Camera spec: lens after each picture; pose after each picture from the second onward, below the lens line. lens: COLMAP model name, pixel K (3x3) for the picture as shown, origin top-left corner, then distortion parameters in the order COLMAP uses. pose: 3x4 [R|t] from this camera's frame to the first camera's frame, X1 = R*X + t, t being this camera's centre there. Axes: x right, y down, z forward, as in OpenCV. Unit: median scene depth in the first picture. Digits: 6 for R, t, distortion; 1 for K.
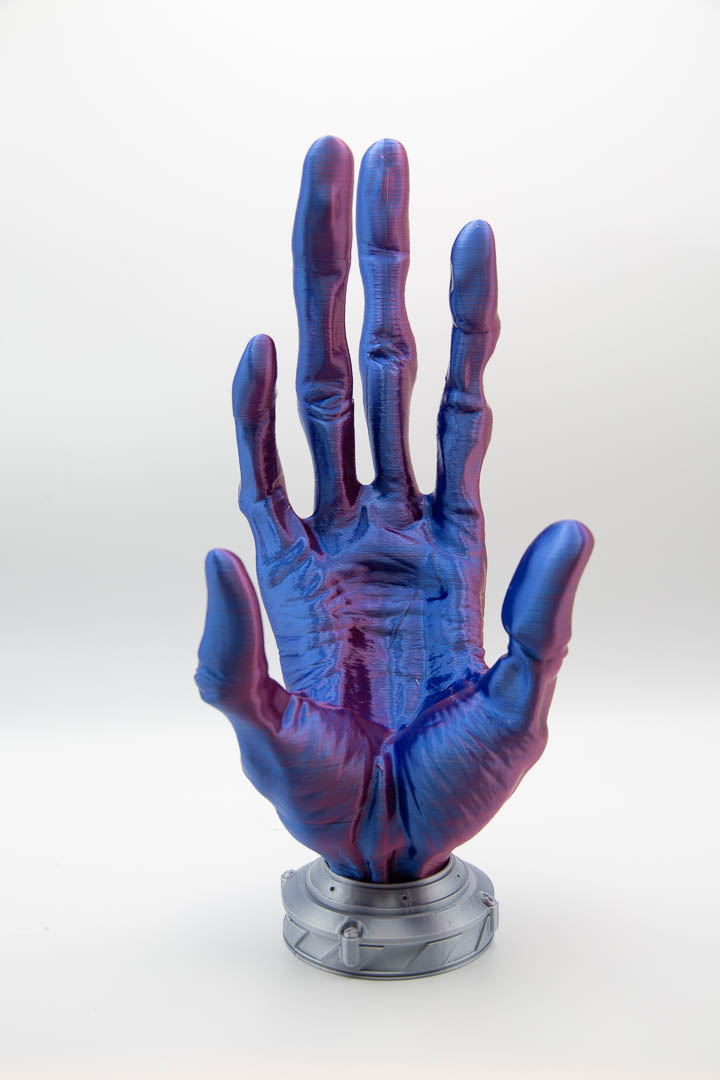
lens RADIAL K [[1466.8, 0, 360.0], [0, 1466.8, 540.0], [0, 0, 1]] dist [0.005472, 0.015315]
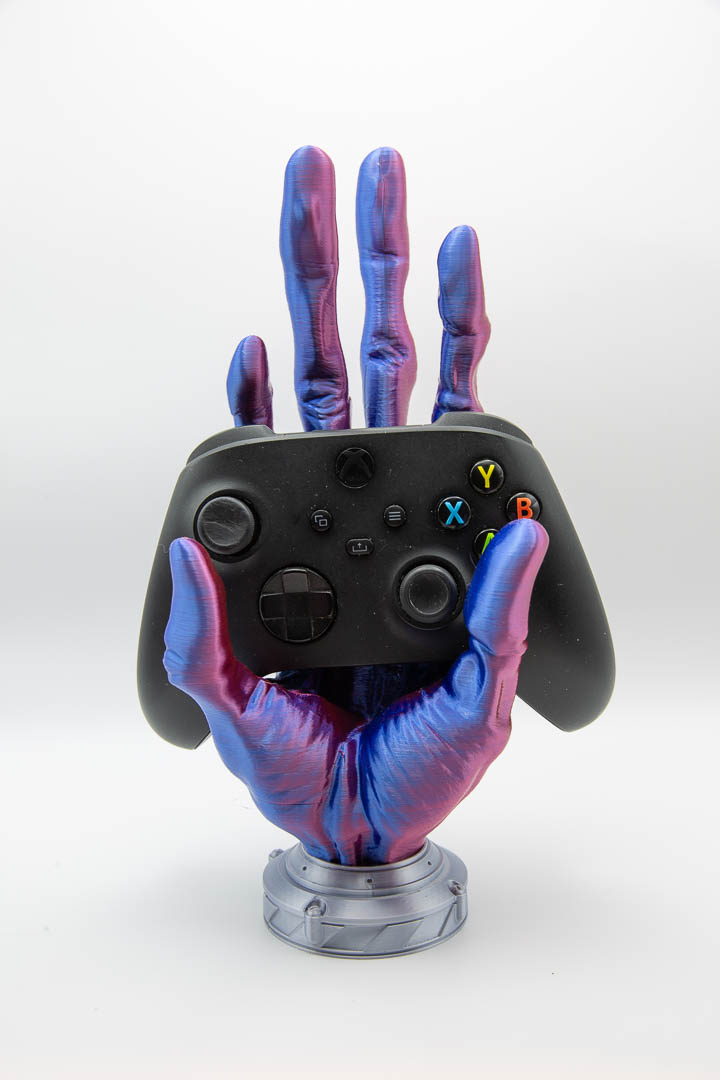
lens RADIAL K [[1466.8, 0, 360.0], [0, 1466.8, 540.0], [0, 0, 1]] dist [0.005472, 0.015315]
pose [[0.990301, 0.025033, -0.136666, 0.153477], [-0.024866, 0.999686, 0.002934, 0.000519], [0.136697, 0.000493, 0.990613, -0.026262]]
